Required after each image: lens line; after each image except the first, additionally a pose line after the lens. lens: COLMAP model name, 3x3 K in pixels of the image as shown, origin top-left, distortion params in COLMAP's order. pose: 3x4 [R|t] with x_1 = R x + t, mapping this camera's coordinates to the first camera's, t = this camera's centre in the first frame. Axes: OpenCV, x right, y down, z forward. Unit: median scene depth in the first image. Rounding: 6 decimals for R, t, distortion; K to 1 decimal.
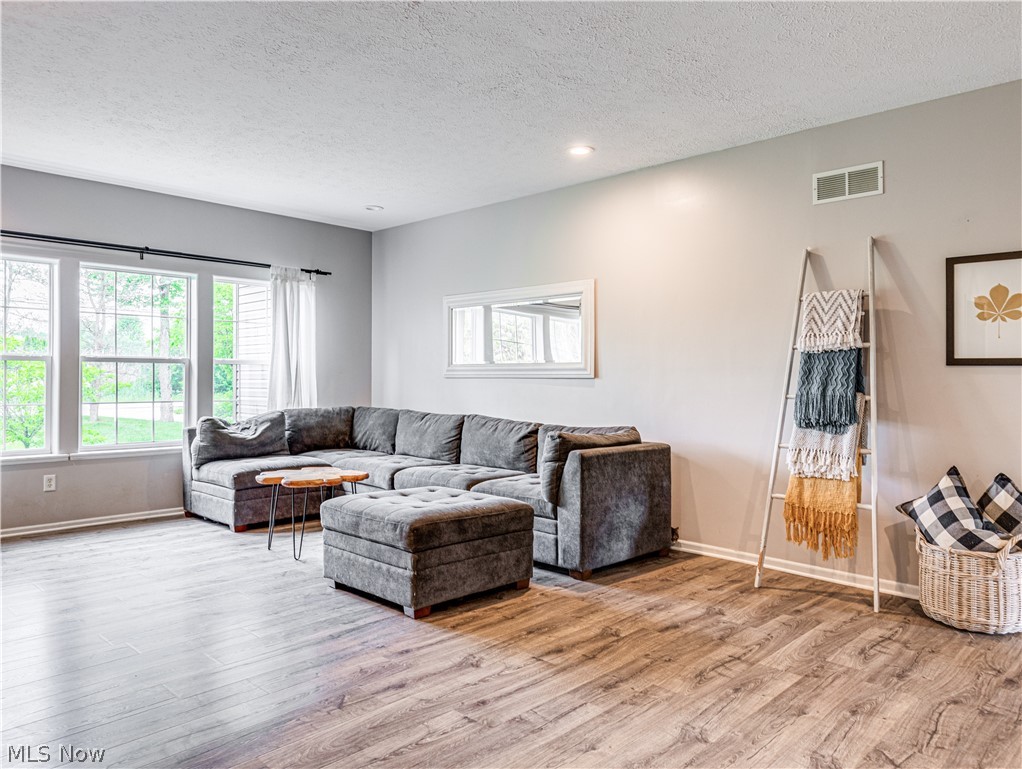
lens RADIAL K [[719.9, 0, 508.8], [0, 719.9, 377.0], [0, 0, 1]] dist [0.003724, -0.000640]
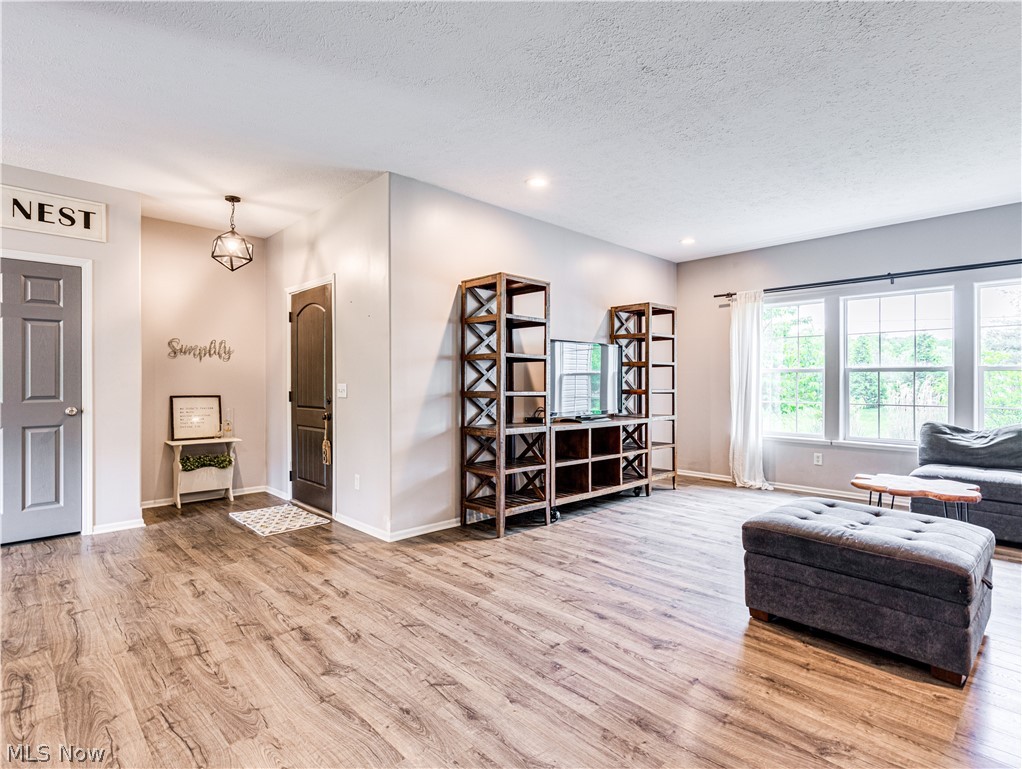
lens RADIAL K [[526.5, 0, 508.1], [0, 526.5, 387.7], [0, 0, 1]] dist [0.001578, -0.000101]
pose [[-0.045606, 0.006593, -0.998938, 0.638670], [-0.002287, 0.999975, 0.006704, 0.003459], [0.998957, 0.002590, -0.045590, 0.685003]]
